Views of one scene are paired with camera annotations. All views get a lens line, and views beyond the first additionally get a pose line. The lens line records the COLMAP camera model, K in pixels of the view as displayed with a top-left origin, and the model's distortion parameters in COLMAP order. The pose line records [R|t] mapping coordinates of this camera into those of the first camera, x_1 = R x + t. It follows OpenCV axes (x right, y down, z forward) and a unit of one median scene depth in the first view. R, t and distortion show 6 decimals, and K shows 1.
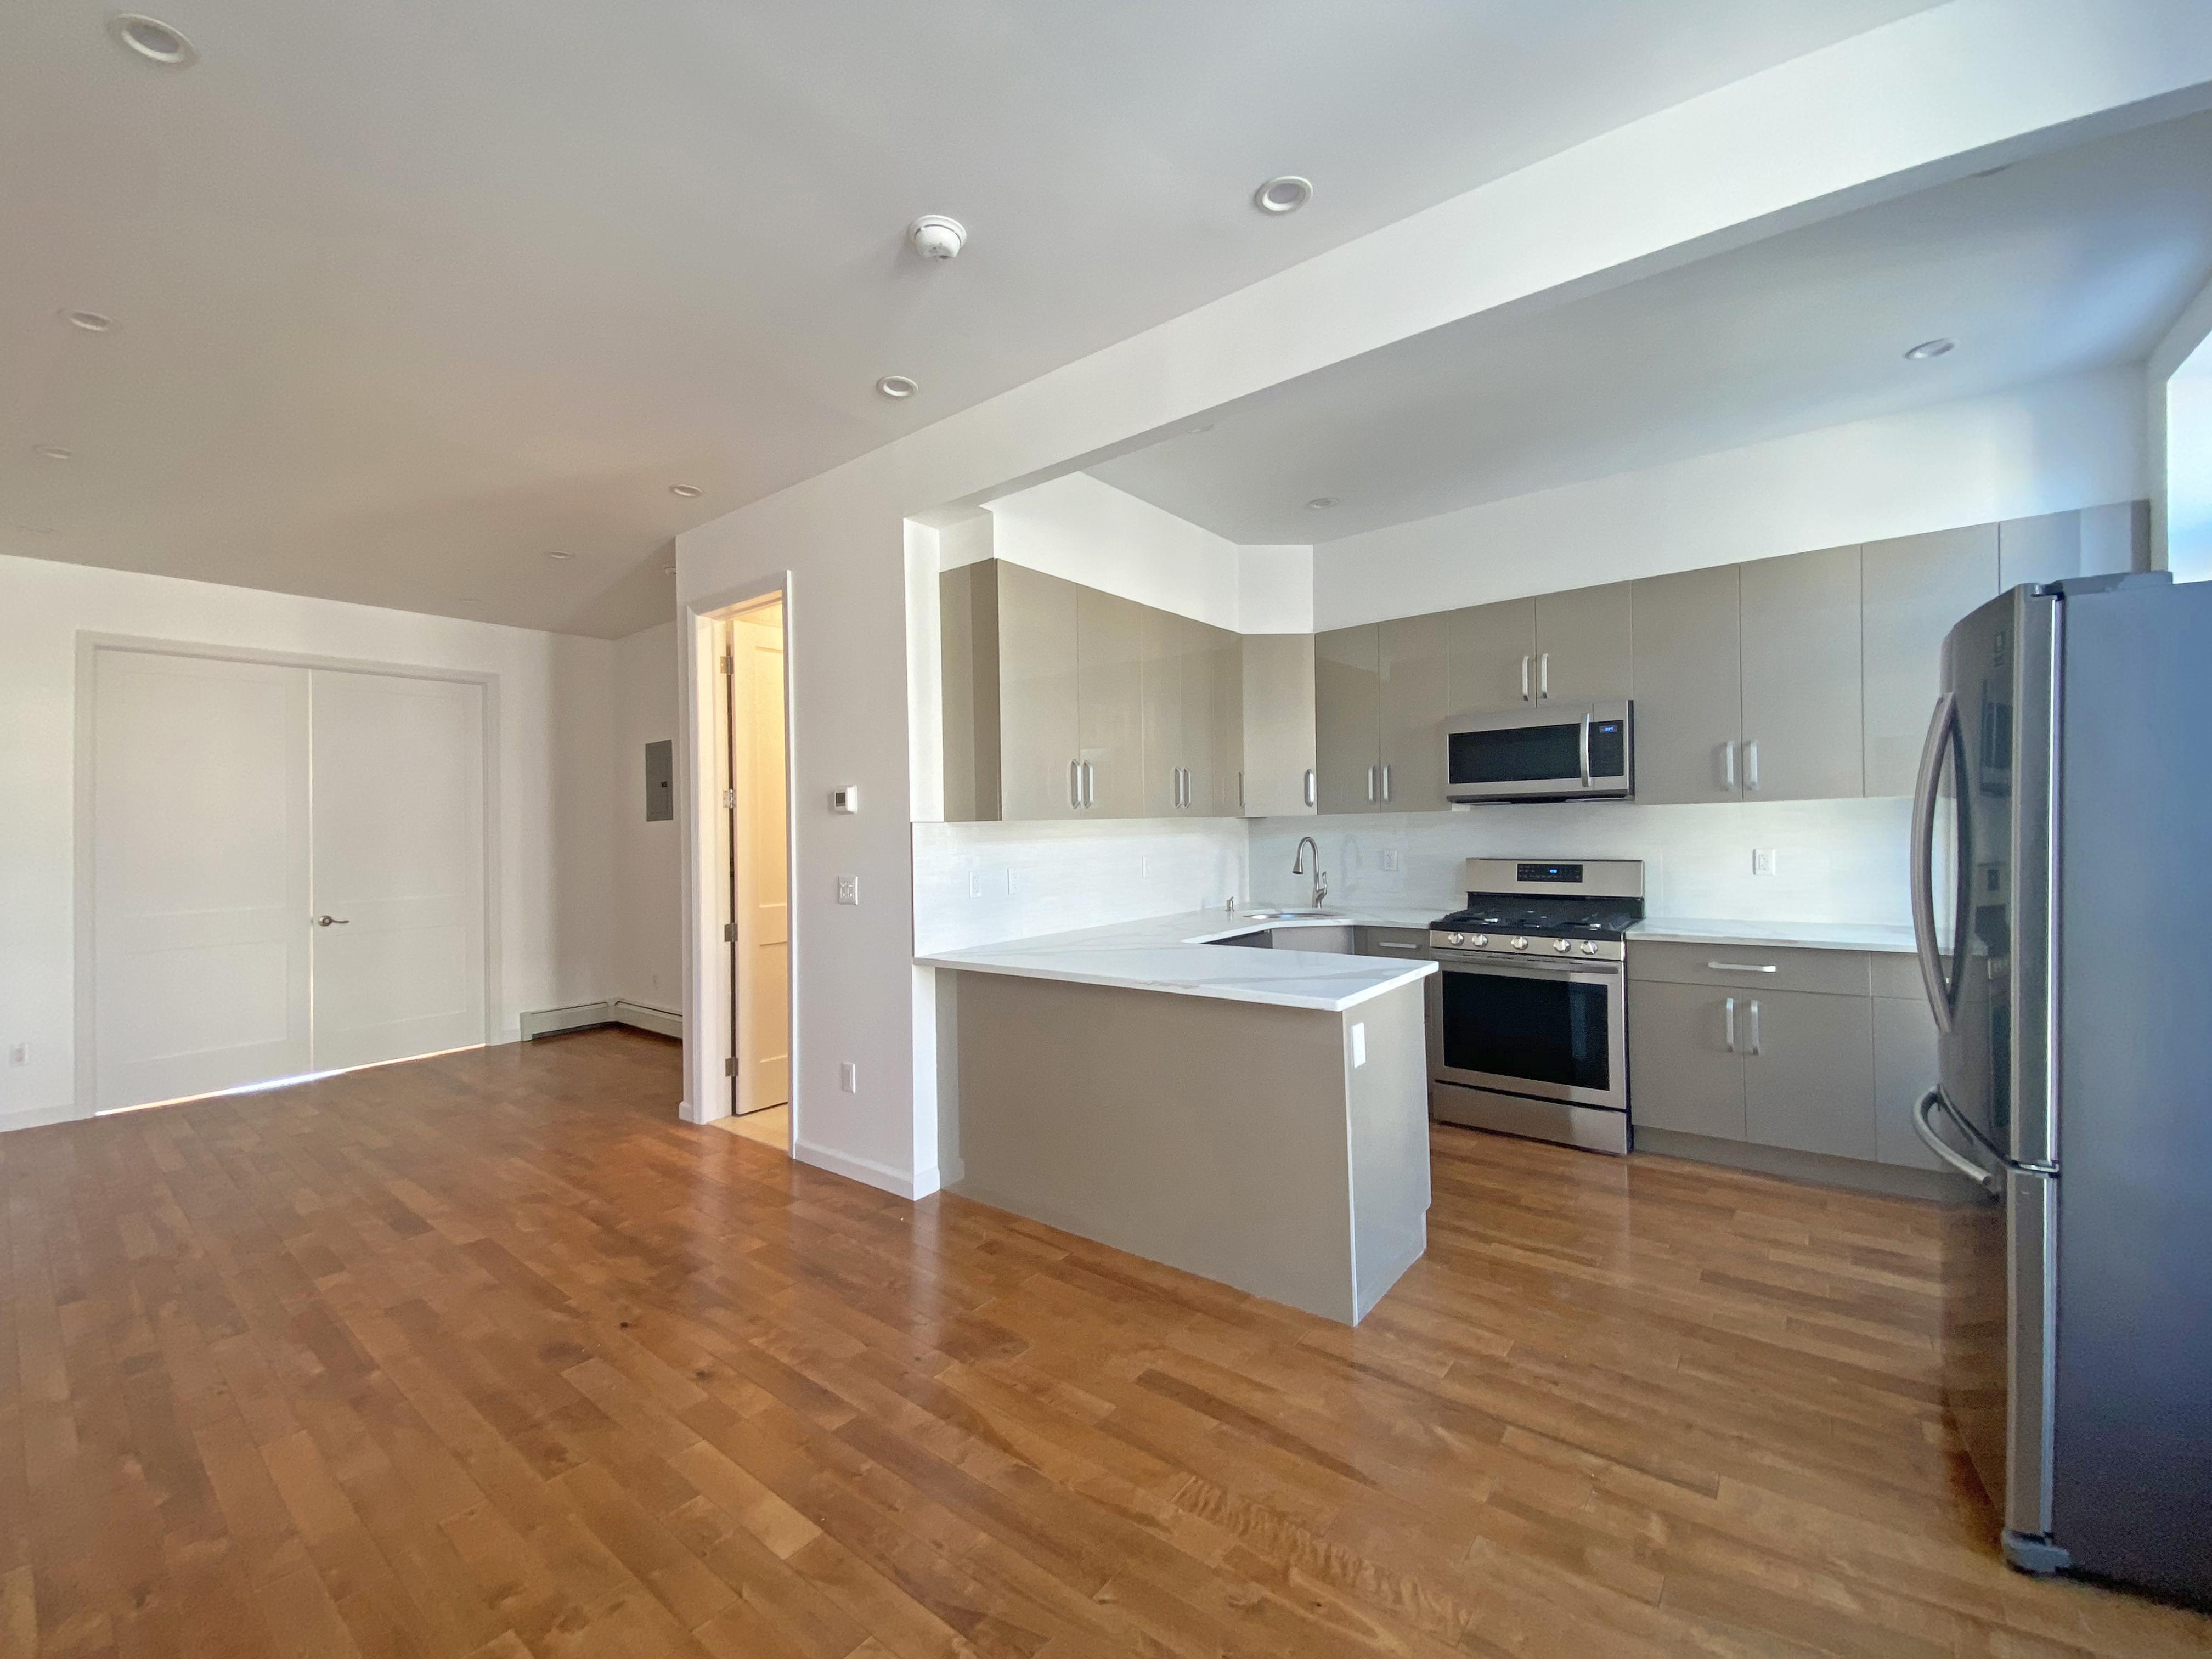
lens RADIAL K [[907.3, 0, 1100.4], [0, 907.3, 833.7], [0, 0, 1]] dist [-0.001849, -0.002742]
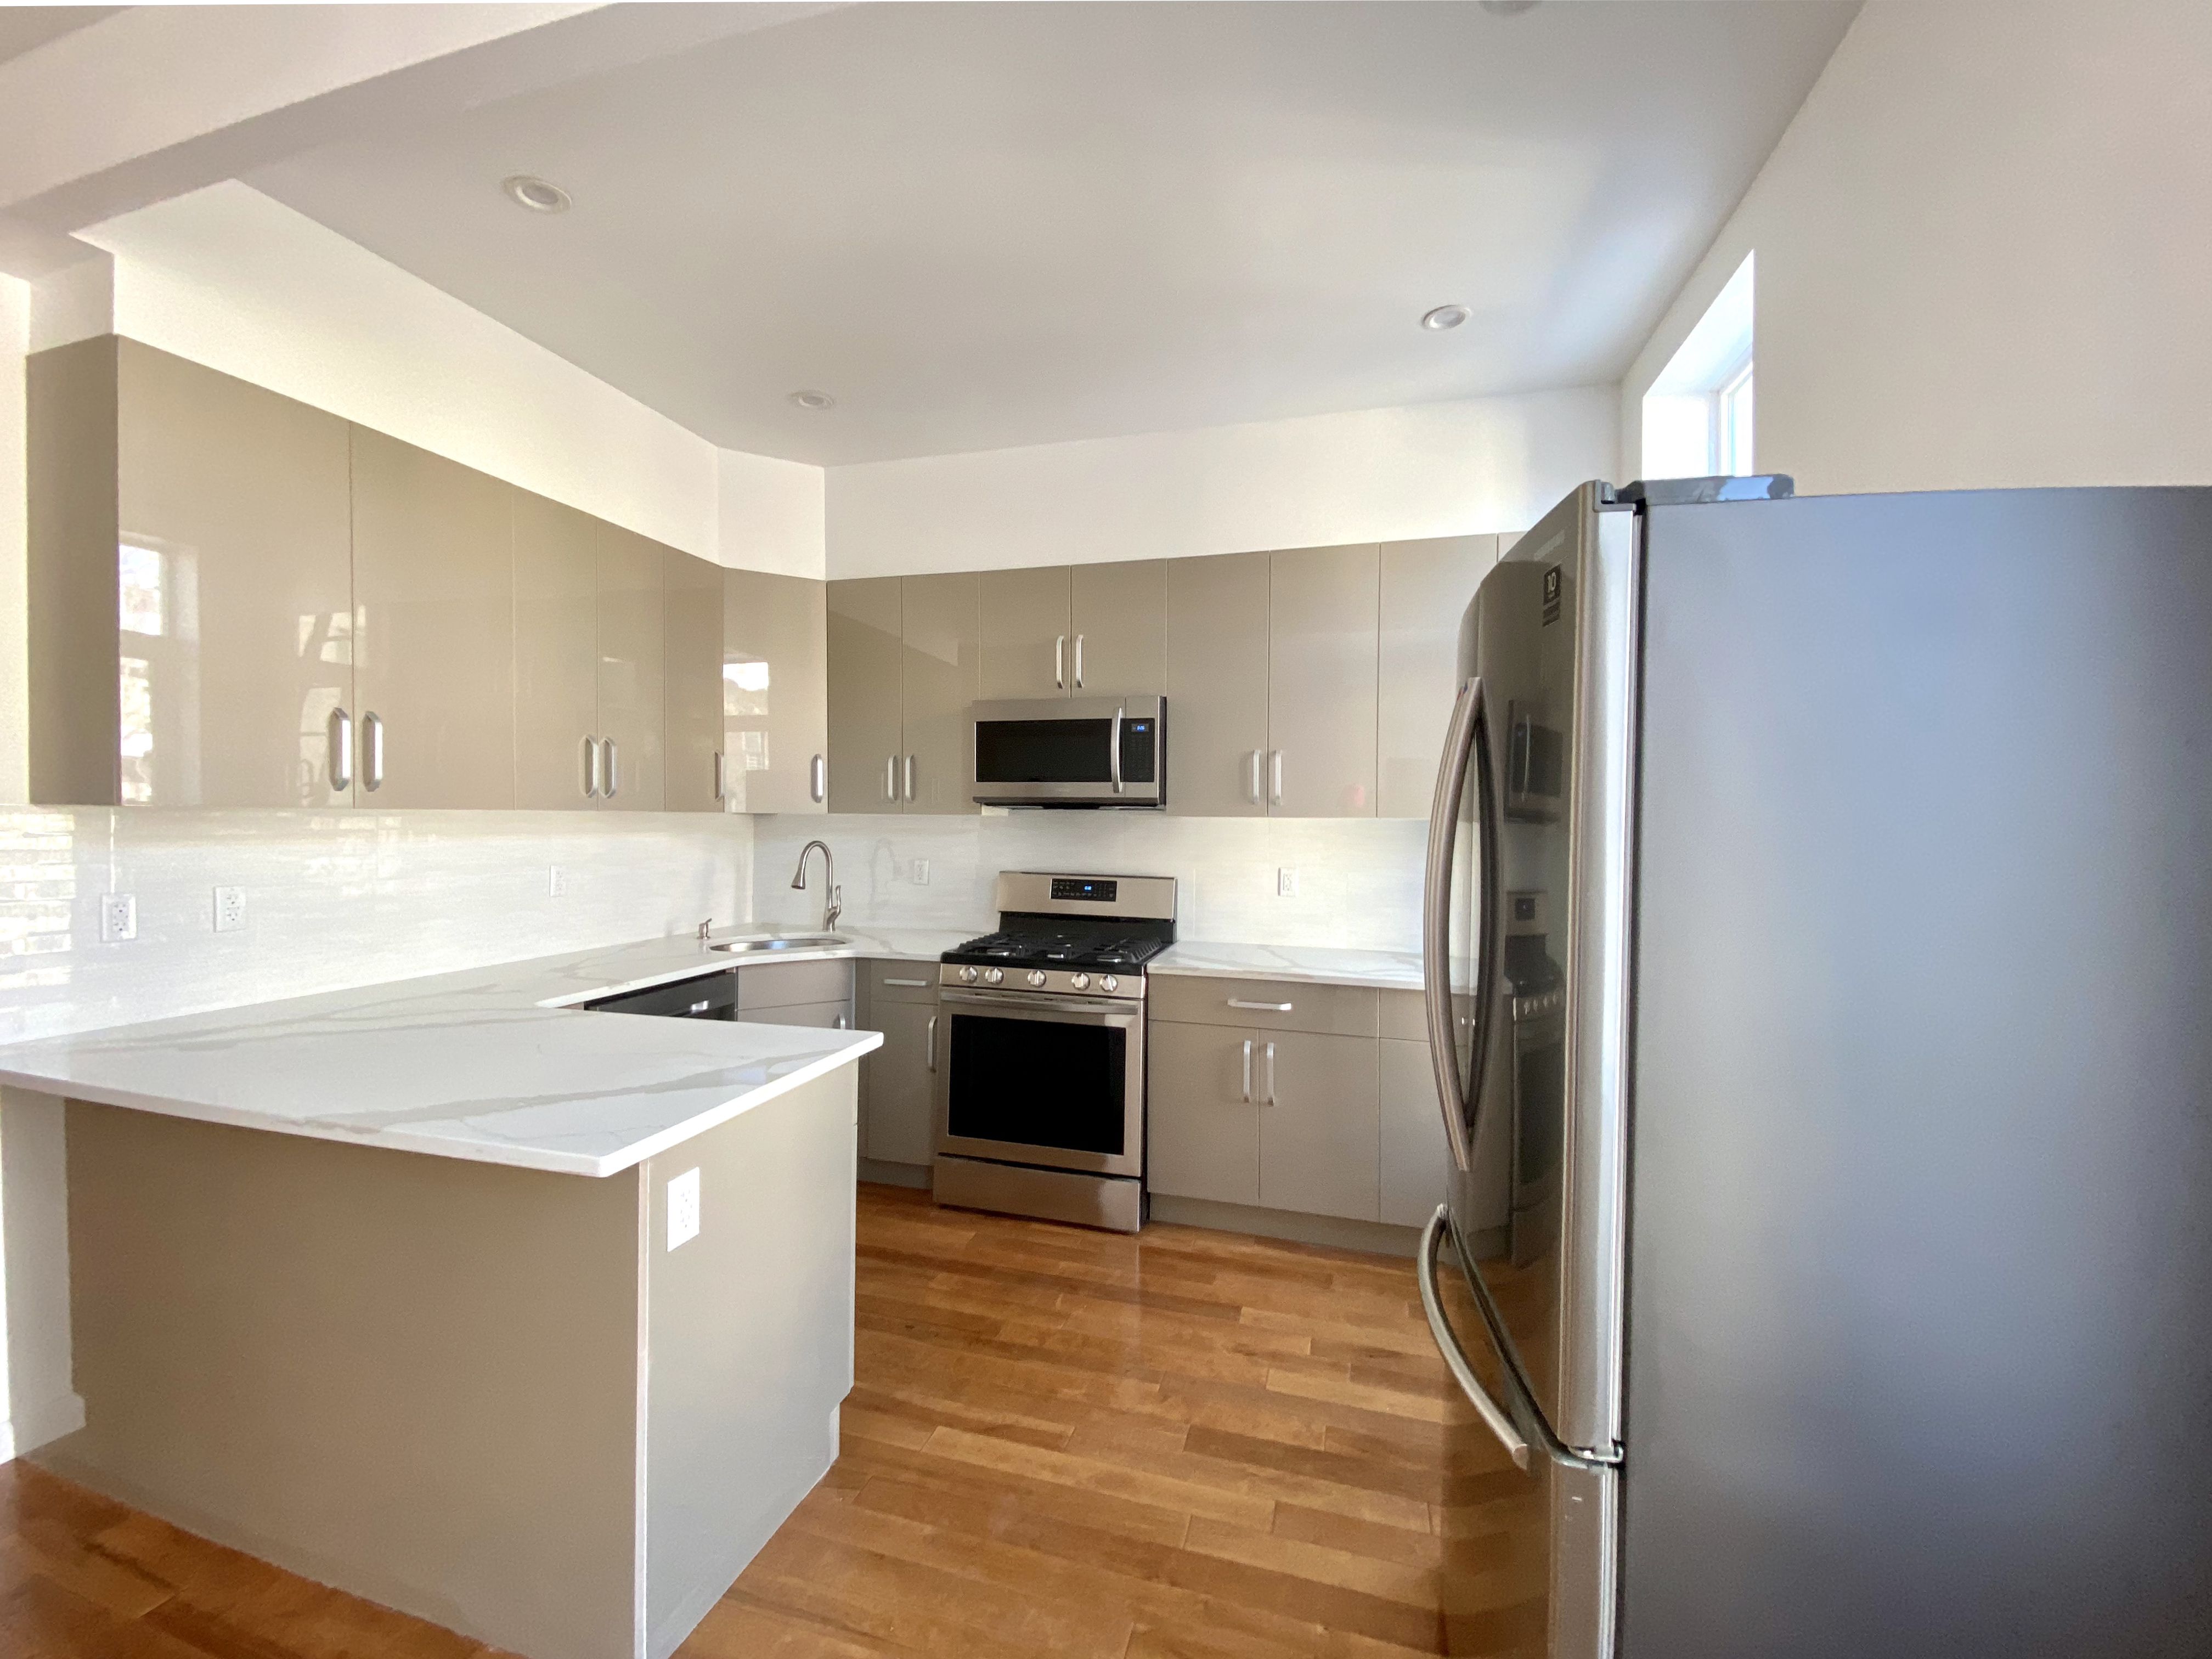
lens RADIAL K [[907.3, 0, 1091.1], [0, 907.3, 838.4], [0, 0, 1]] dist [-0.001849, -0.002742]
pose [[0.922786, 0.020904, 0.384745, 0.211628], [-0.024221, 0.999699, 0.003778, -0.012684], [-0.384550, -0.012805, 0.923015, 0.248863]]
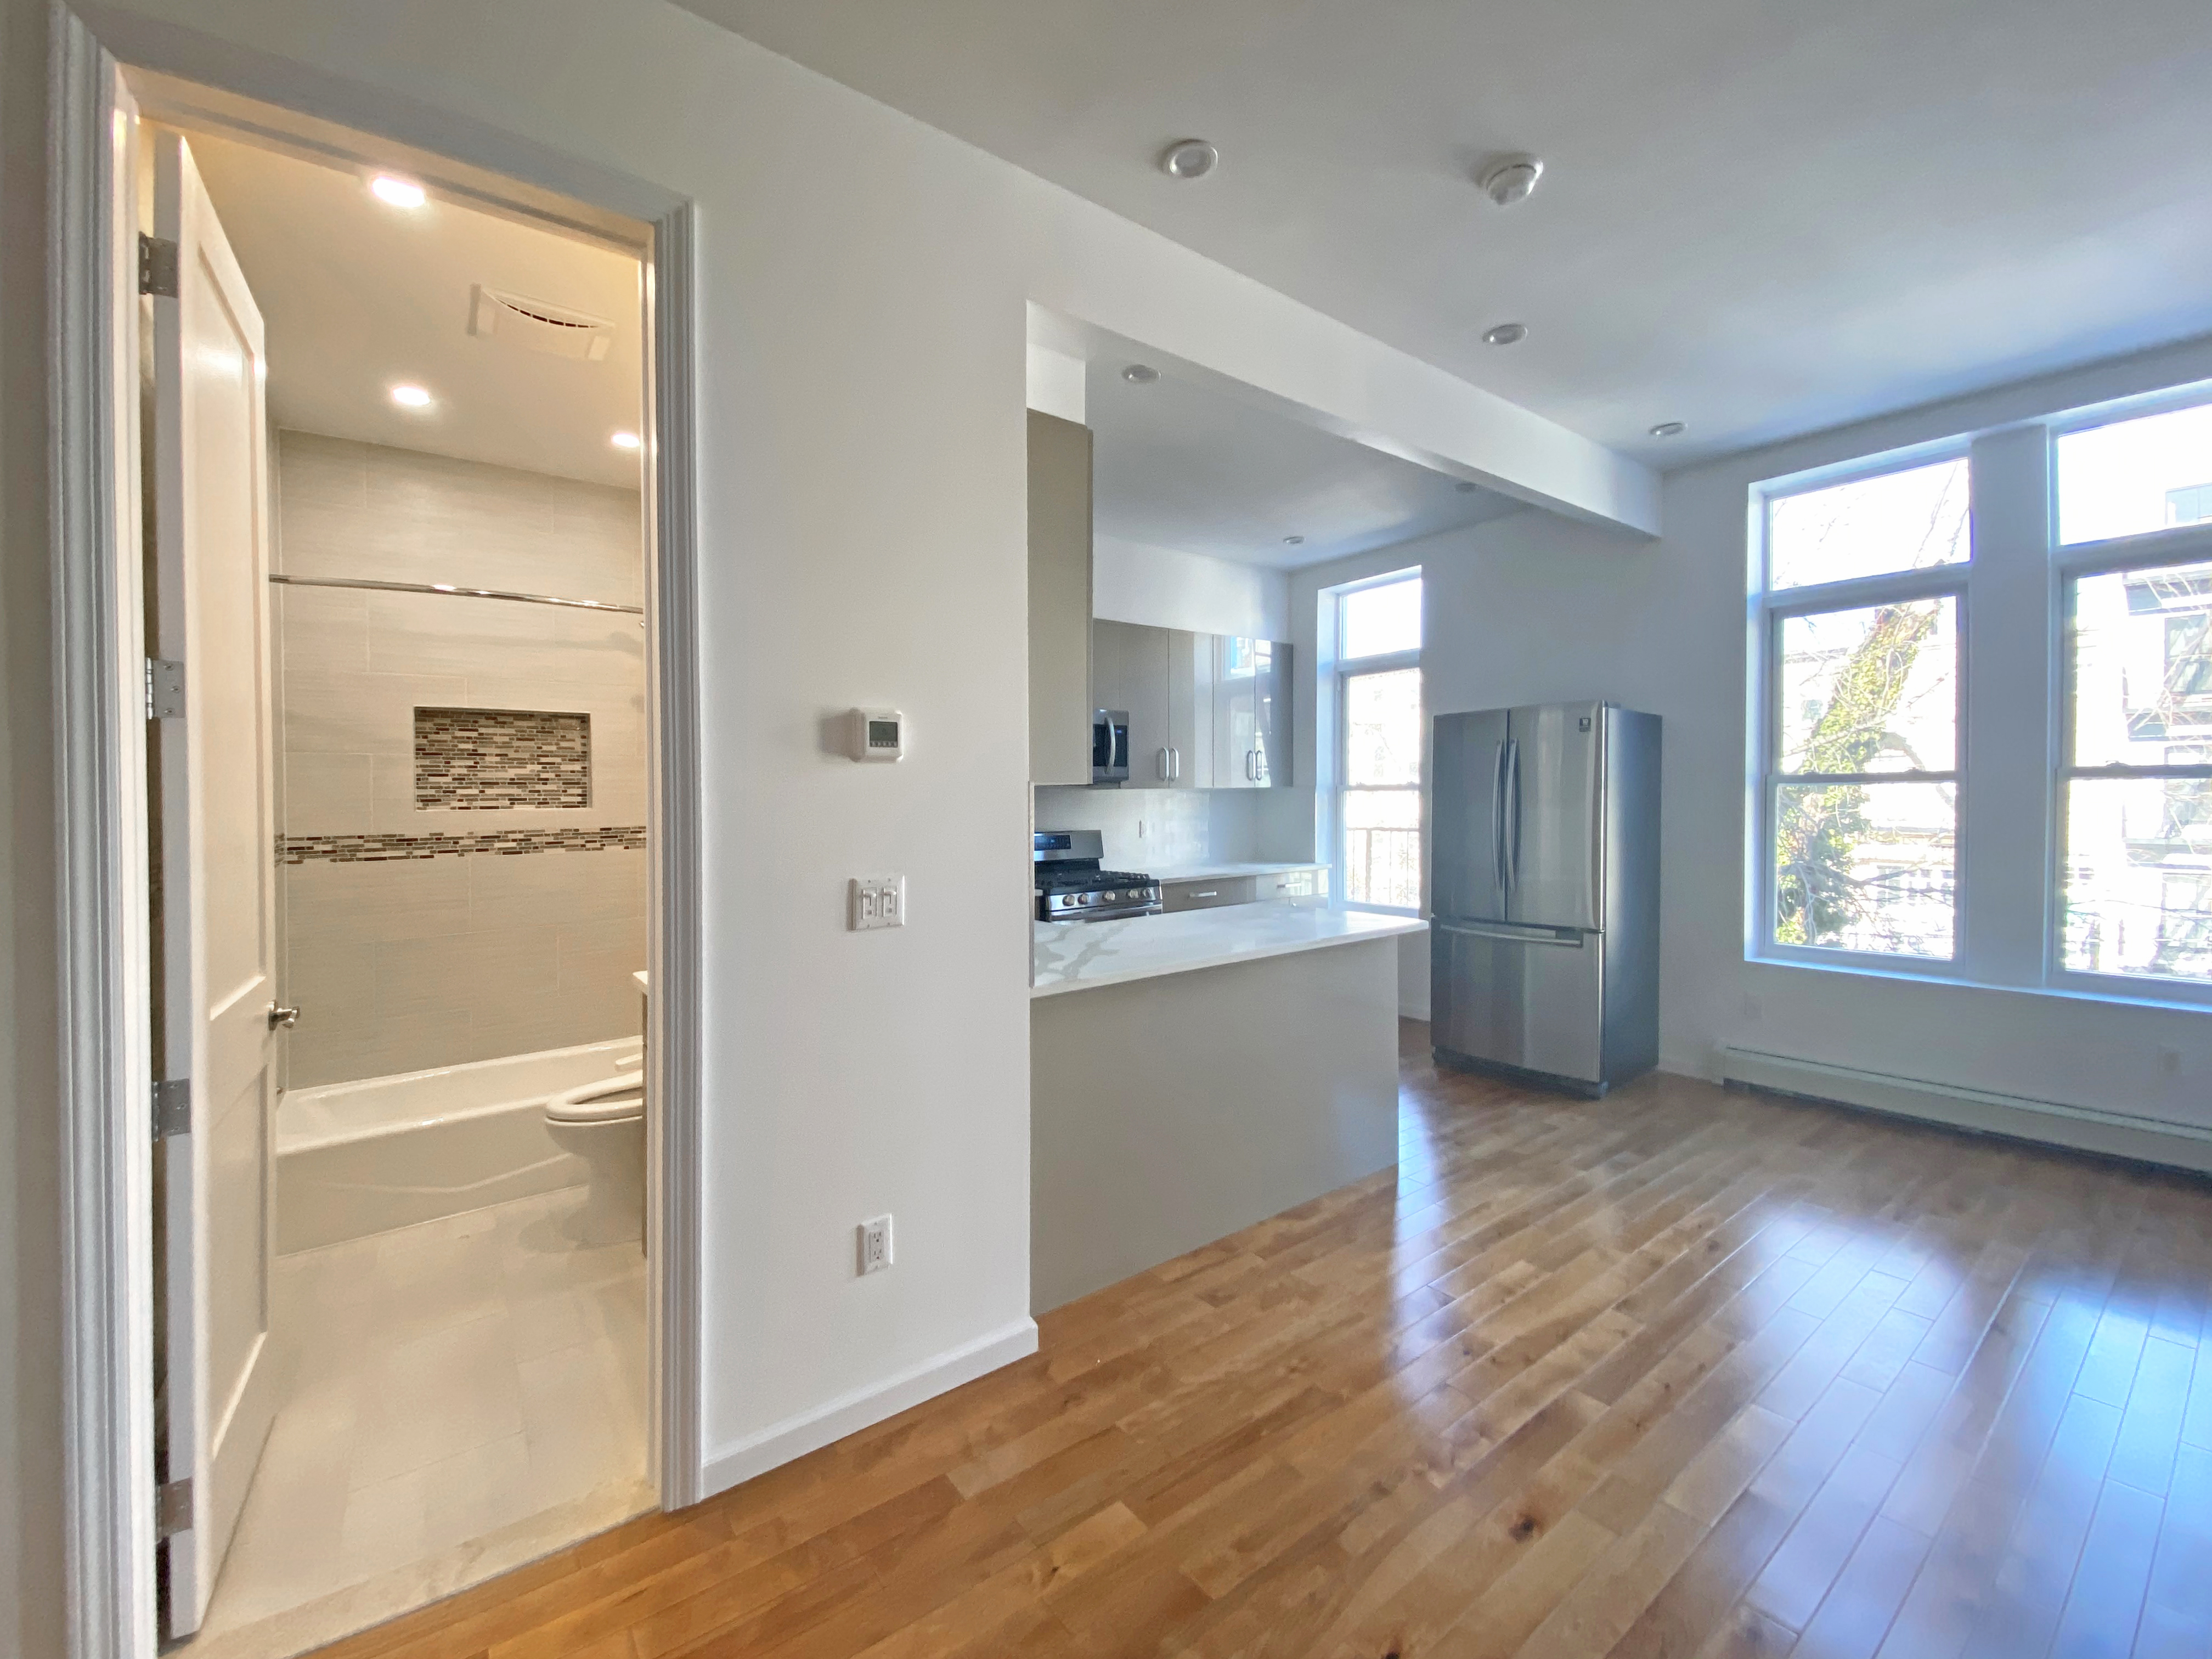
lens RADIAL K [[907.3, 0, 1102.3], [0, 907.3, 805.9], [0, 0, 1]] dist [-0.001849, -0.002742]
pose [[0.261383, 0.004201, 0.965226, -0.852237], [0.008531, 0.999941, -0.006662, 0.001082], [-0.965197, 0.009976, 0.261332, 0.771050]]
